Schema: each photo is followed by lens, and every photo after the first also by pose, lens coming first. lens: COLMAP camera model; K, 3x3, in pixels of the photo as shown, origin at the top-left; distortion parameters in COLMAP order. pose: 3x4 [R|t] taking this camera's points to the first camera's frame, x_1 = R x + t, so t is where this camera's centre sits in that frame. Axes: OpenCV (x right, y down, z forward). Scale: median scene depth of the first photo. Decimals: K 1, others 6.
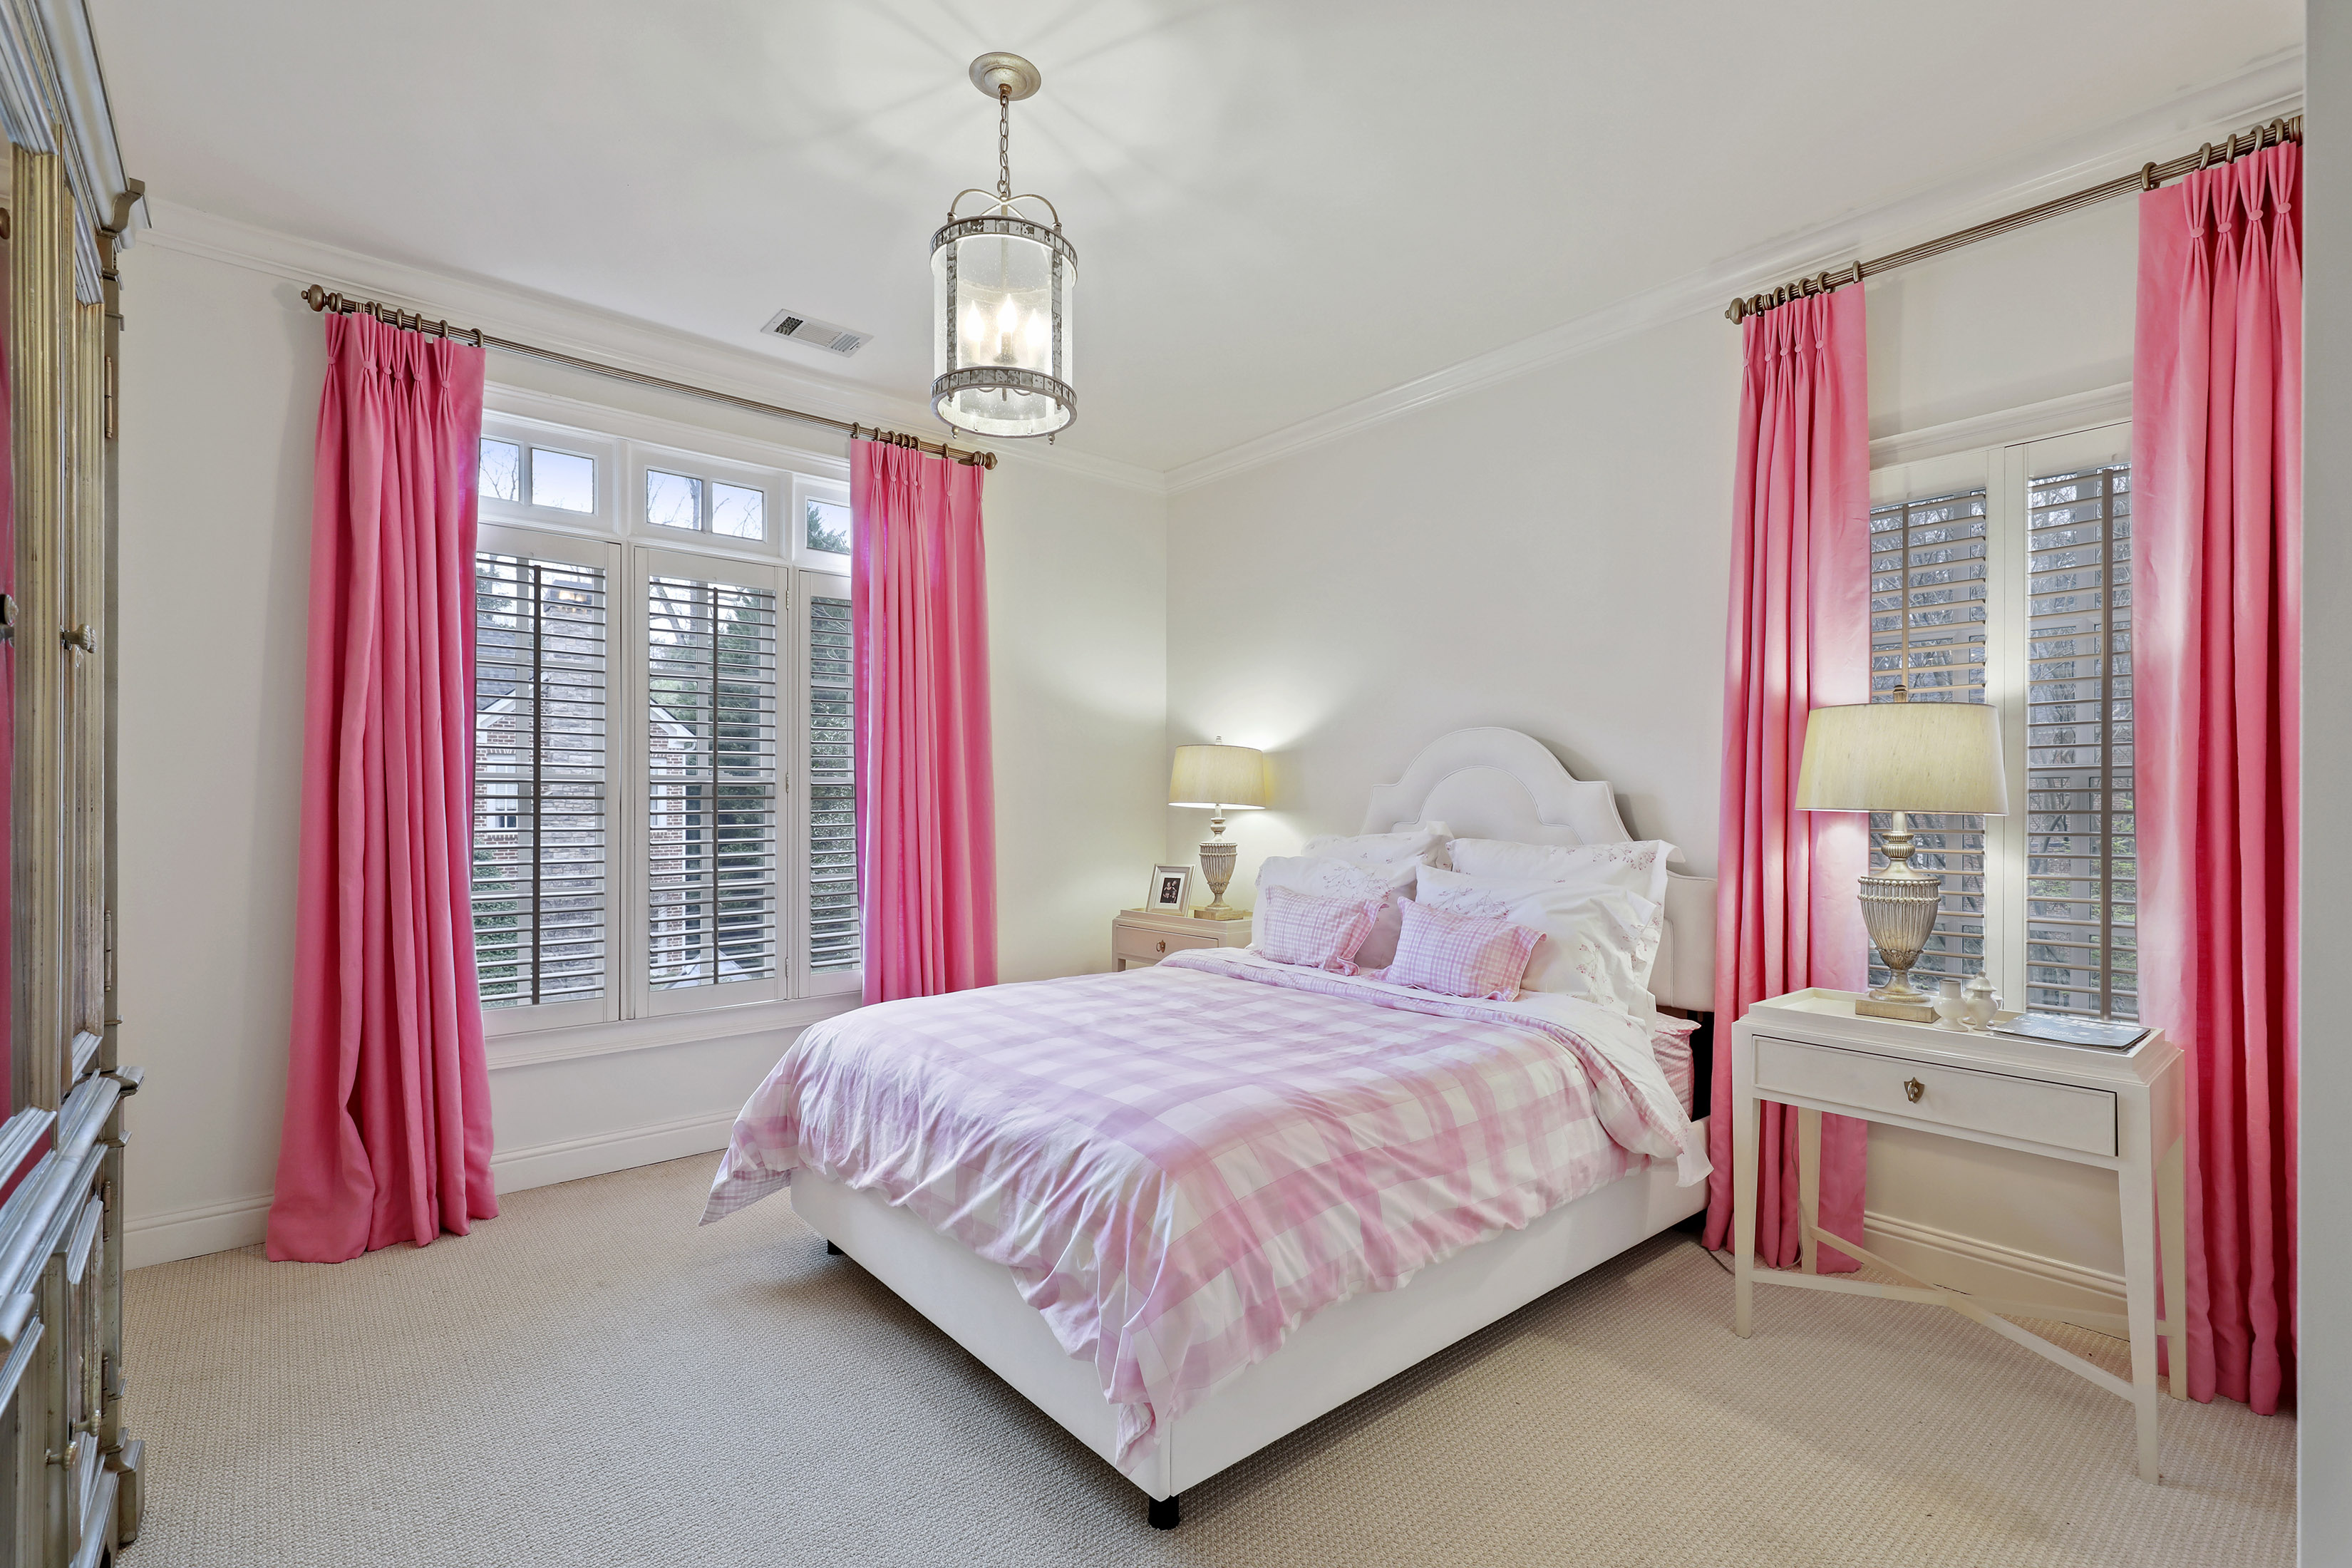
lens RADIAL K [[1075.1, 0, 1176.0], [0, 1075.1, 784.0], [0, 0, 1]] dist [0.001966, 0.000118]
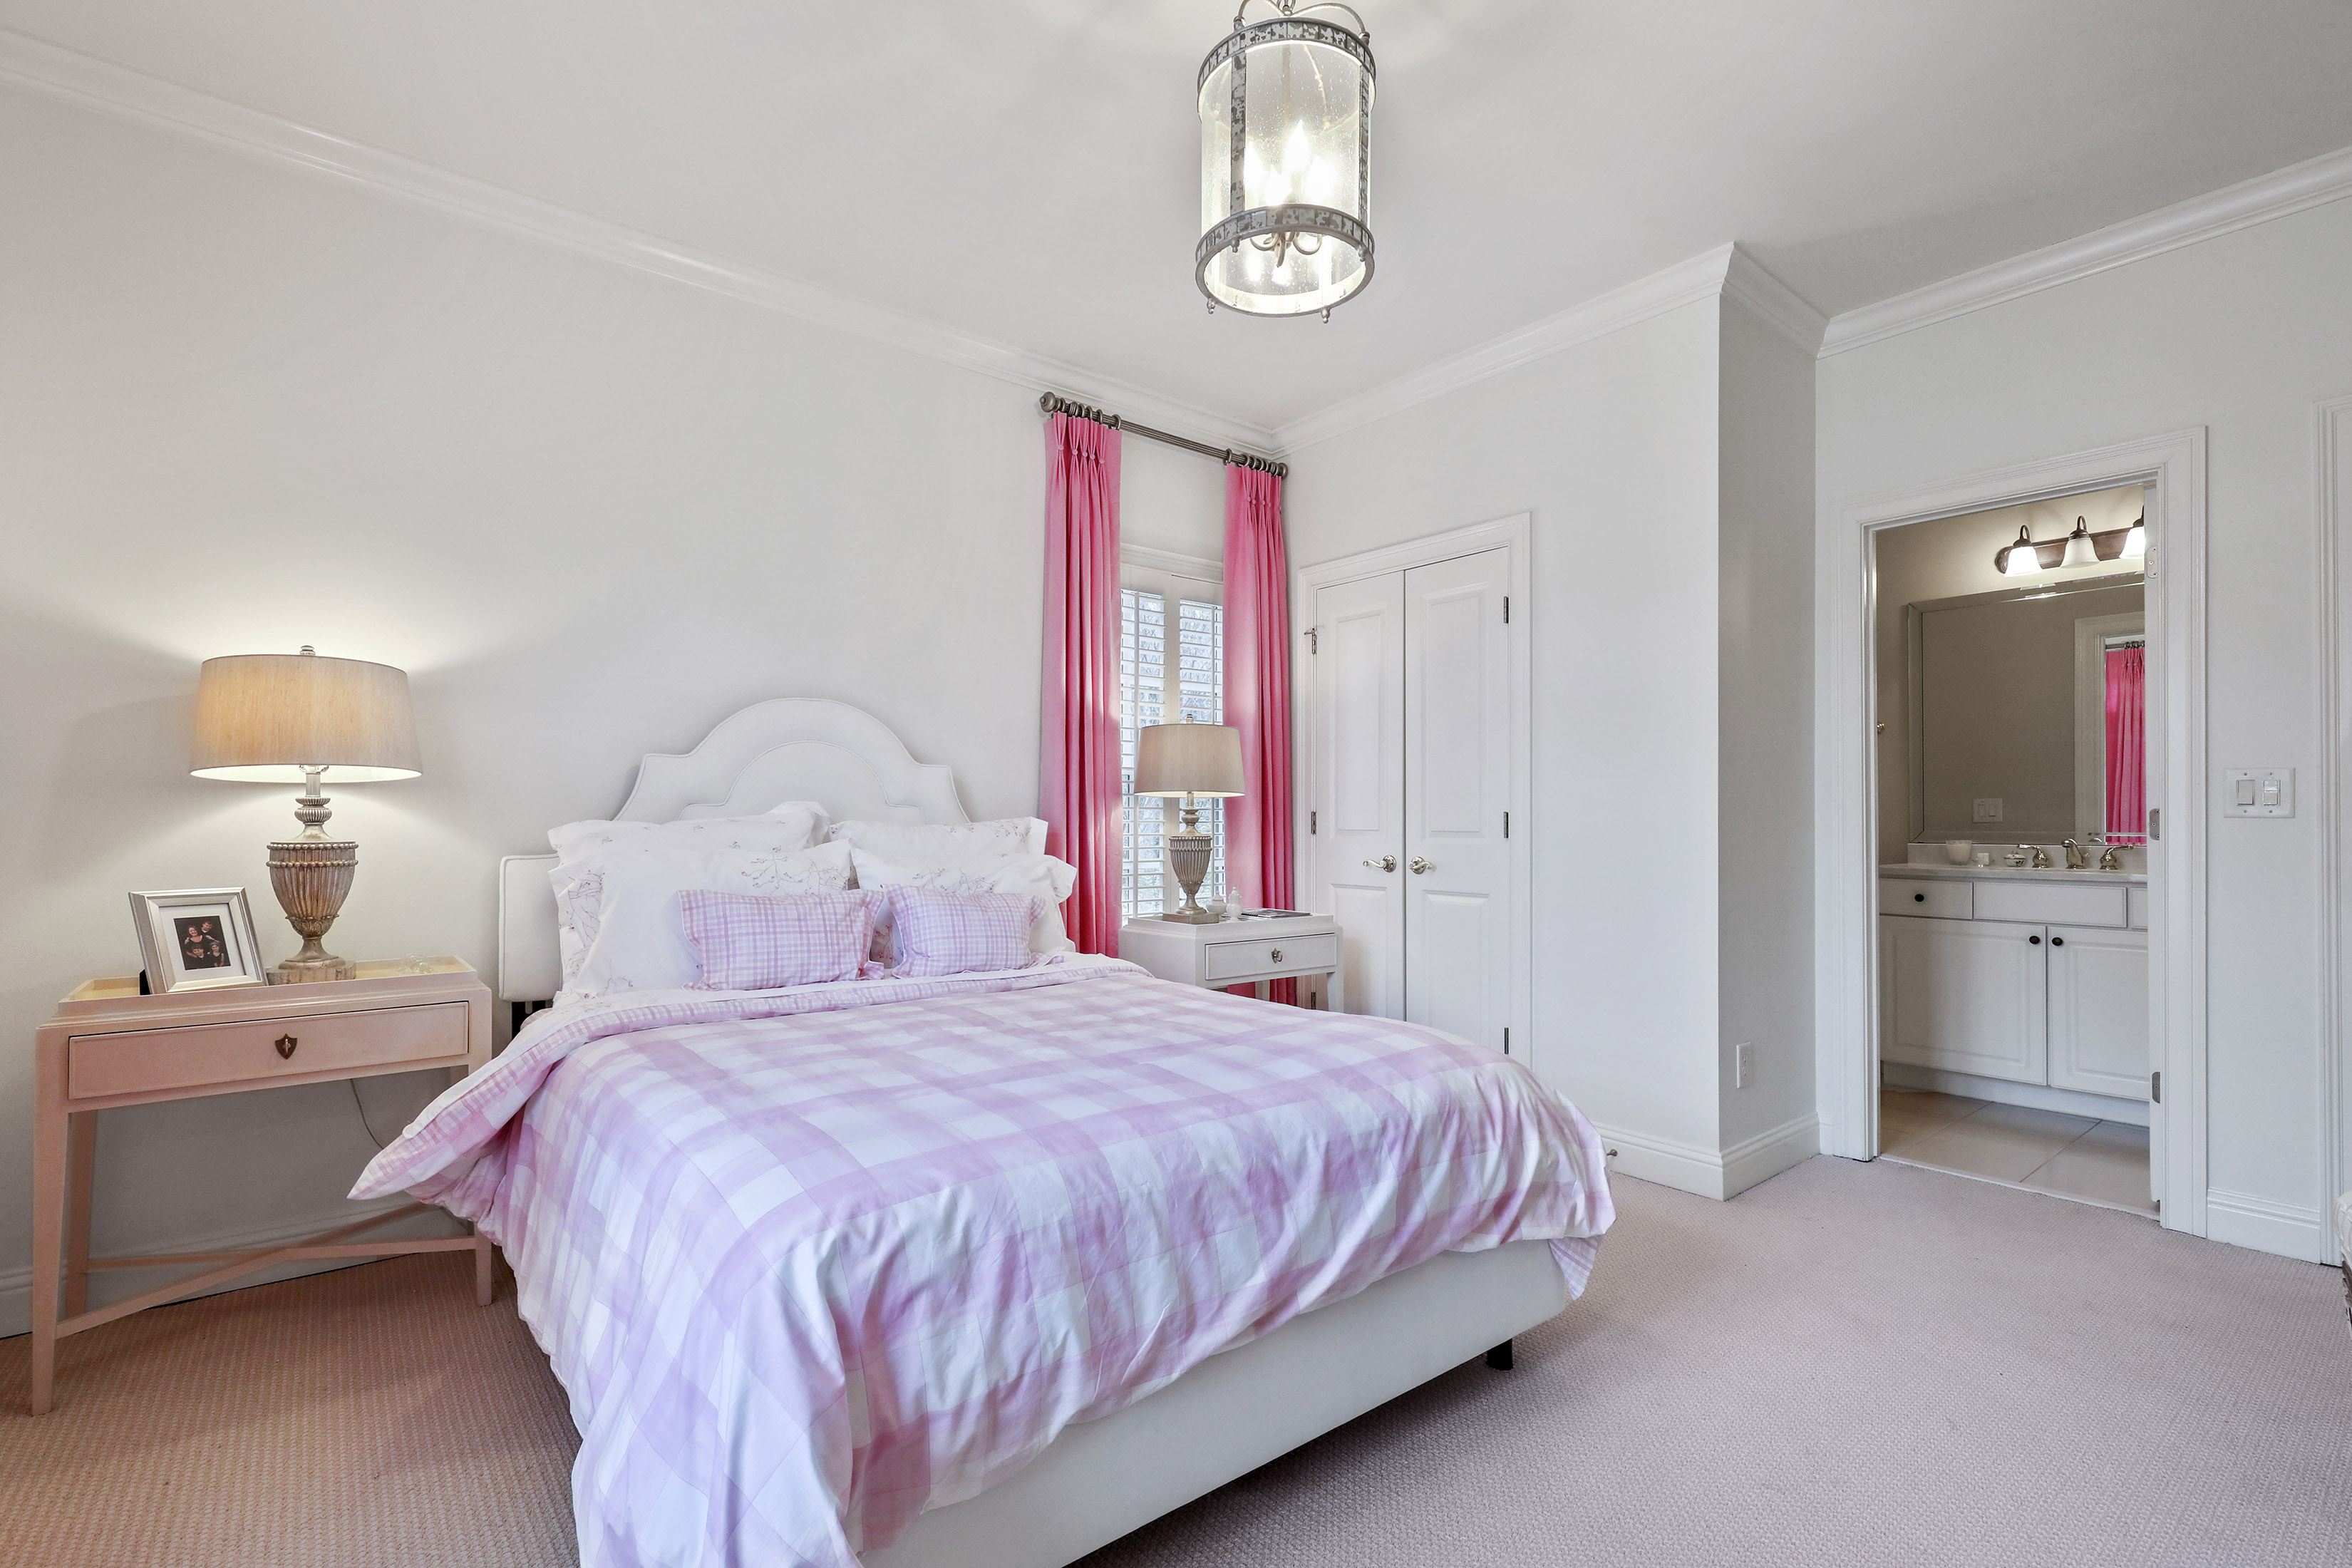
lens RADIAL K [[1060.3, 0, 1172.0], [0, 1060.3, 821.7], [0, 0, 1]] dist [0.000879, 0.000066]
pose [[0.029916, 0.000148, 0.999552, -0.832098], [-0.019183, 0.999816, 0.000426, 0.060434], [-0.999368, -0.019188, 0.029914, 0.925476]]
